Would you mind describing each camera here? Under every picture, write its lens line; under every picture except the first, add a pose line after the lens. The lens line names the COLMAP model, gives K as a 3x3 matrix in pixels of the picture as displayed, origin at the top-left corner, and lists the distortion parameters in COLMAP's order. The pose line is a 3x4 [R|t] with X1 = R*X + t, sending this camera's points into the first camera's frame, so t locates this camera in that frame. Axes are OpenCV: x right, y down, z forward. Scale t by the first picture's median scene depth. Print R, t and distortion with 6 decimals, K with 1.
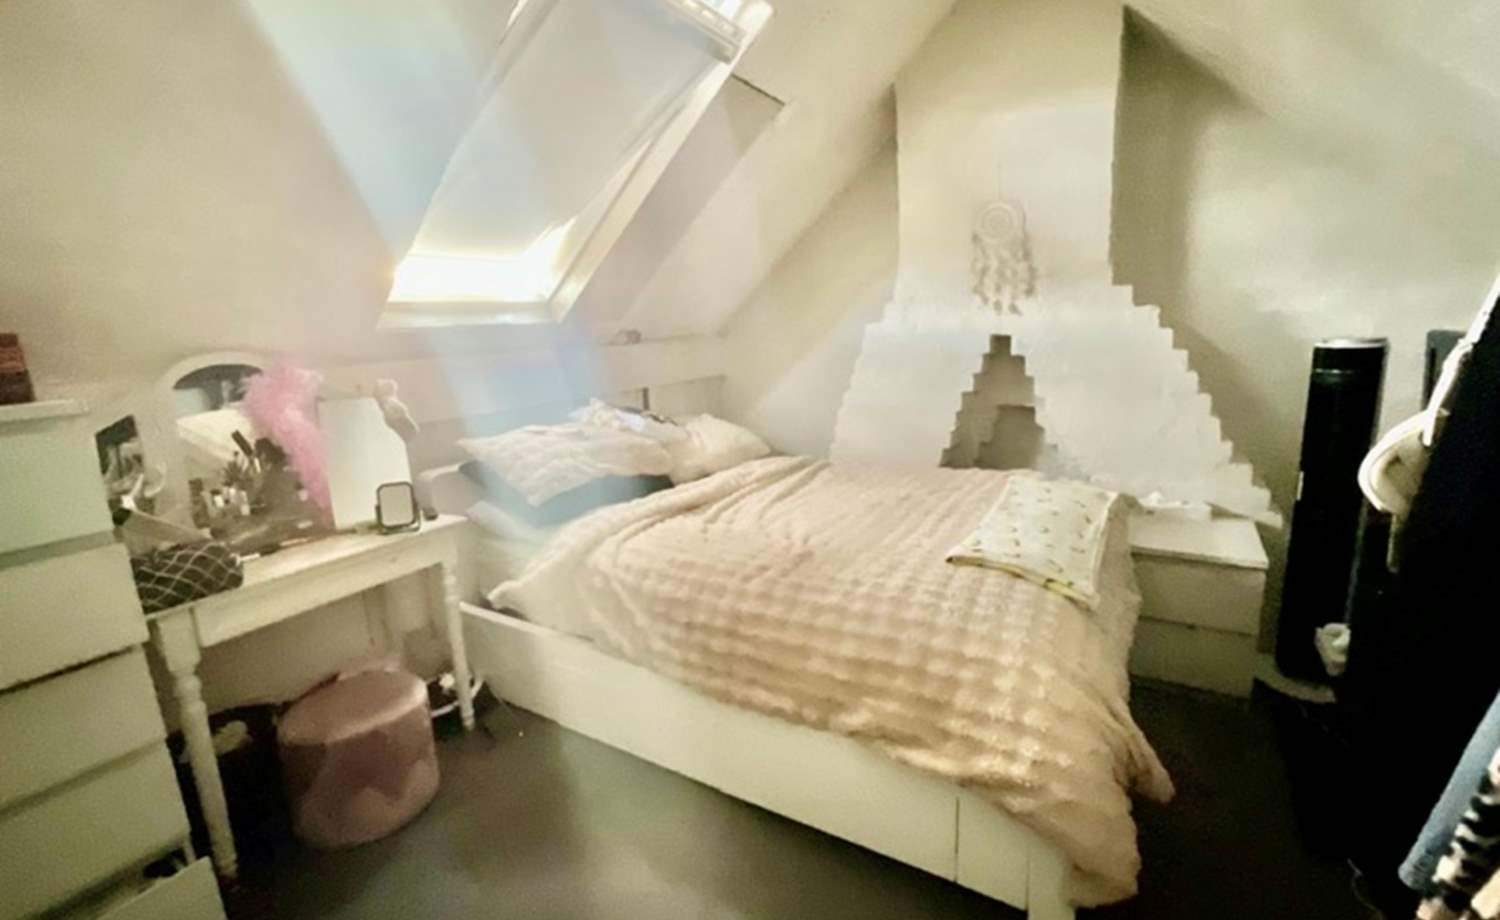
lens RADIAL K [[613.5, 0, 750.0], [0, 613.5, 460.0], [0, 0, 1]] dist [0.000749, 0.000591]
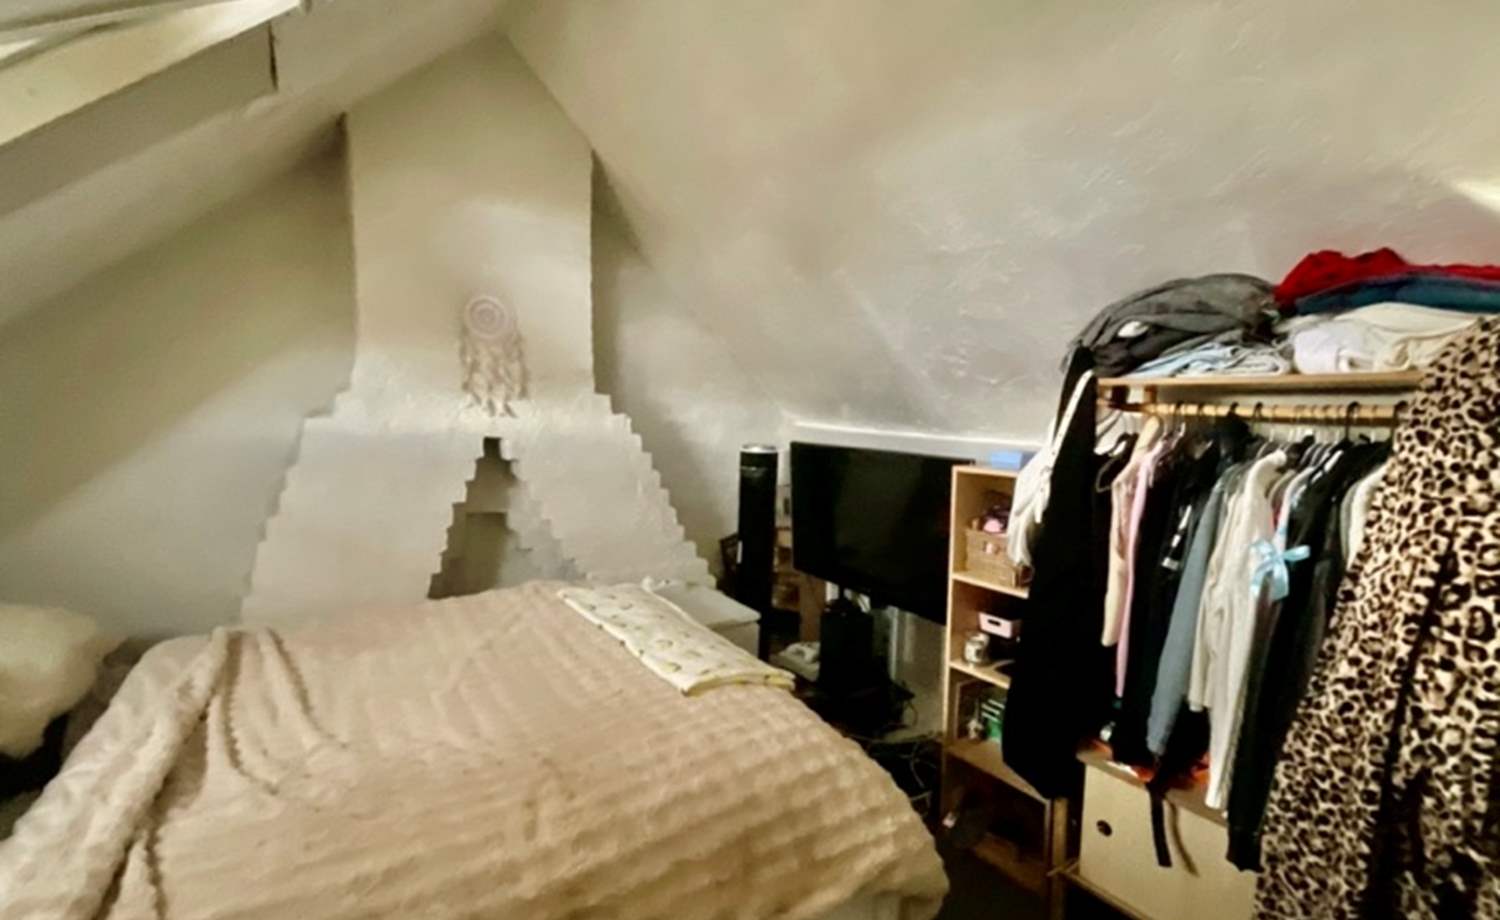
lens RADIAL K [[641.5, 0, 748.5], [0, 641.5, 490.3], [0, 0, 1]] dist [0.001507, 0.000381]
pose [[0.441571, -0.070079, 0.894485, -0.291724], [0.154088, 0.988056, 0.001344, -0.076123], [-0.883896, 0.137236, 0.447096, 0.276314]]
